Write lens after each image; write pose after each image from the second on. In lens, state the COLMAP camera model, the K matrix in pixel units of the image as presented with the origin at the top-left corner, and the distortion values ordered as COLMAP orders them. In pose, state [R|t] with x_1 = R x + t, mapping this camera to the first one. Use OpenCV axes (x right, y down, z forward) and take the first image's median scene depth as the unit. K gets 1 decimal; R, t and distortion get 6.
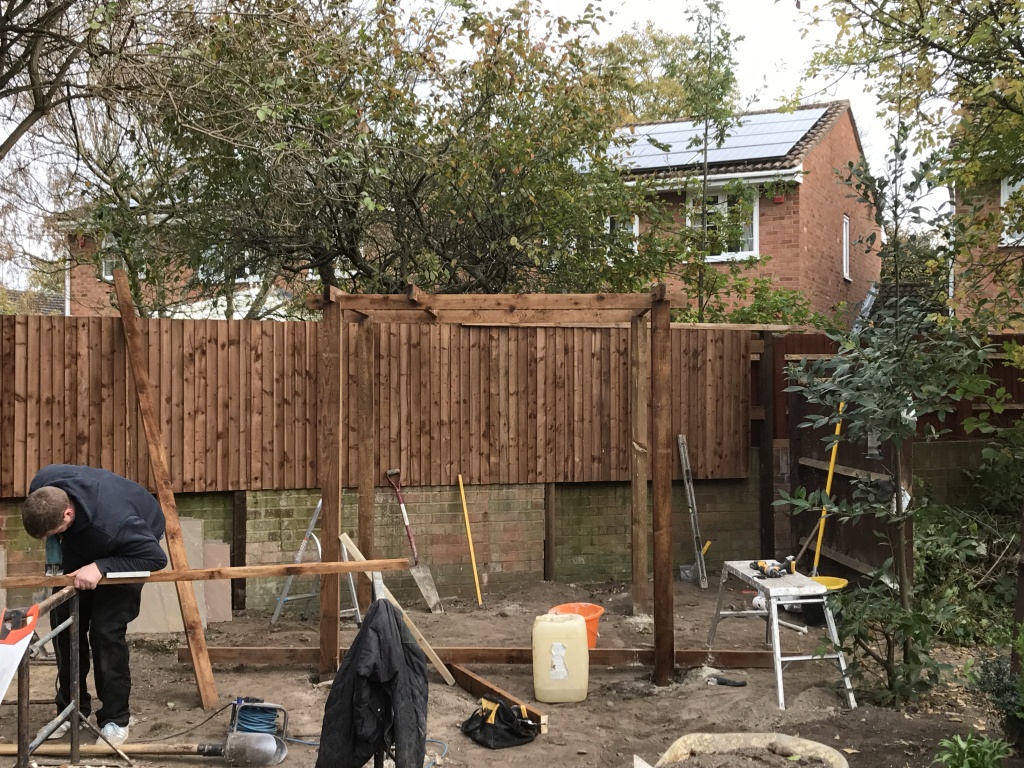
lens RADIAL K [[1283.6, 0, 511.6], [0, 1283.6, 384.5], [0, 0, 1]] dist [0.016817, 0.000000]
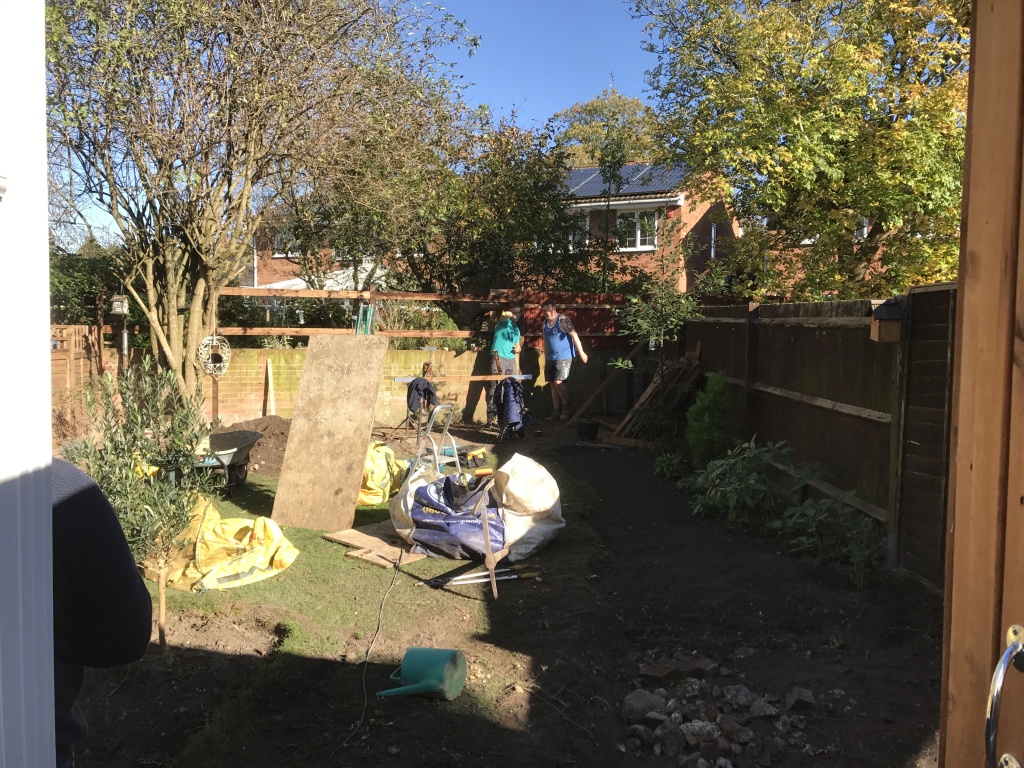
lens RADIAL K [[838.1, 0, 512.0], [0, 838.1, 381.6], [0, 0, 1]] dist [-0.004253, -0.000364]
pose [[0.999843, 0.011435, -0.013542, 0.020569], [-0.010464, 0.997510, 0.069746, 0.005313], [0.014305, -0.069593, 0.997473, -0.209138]]
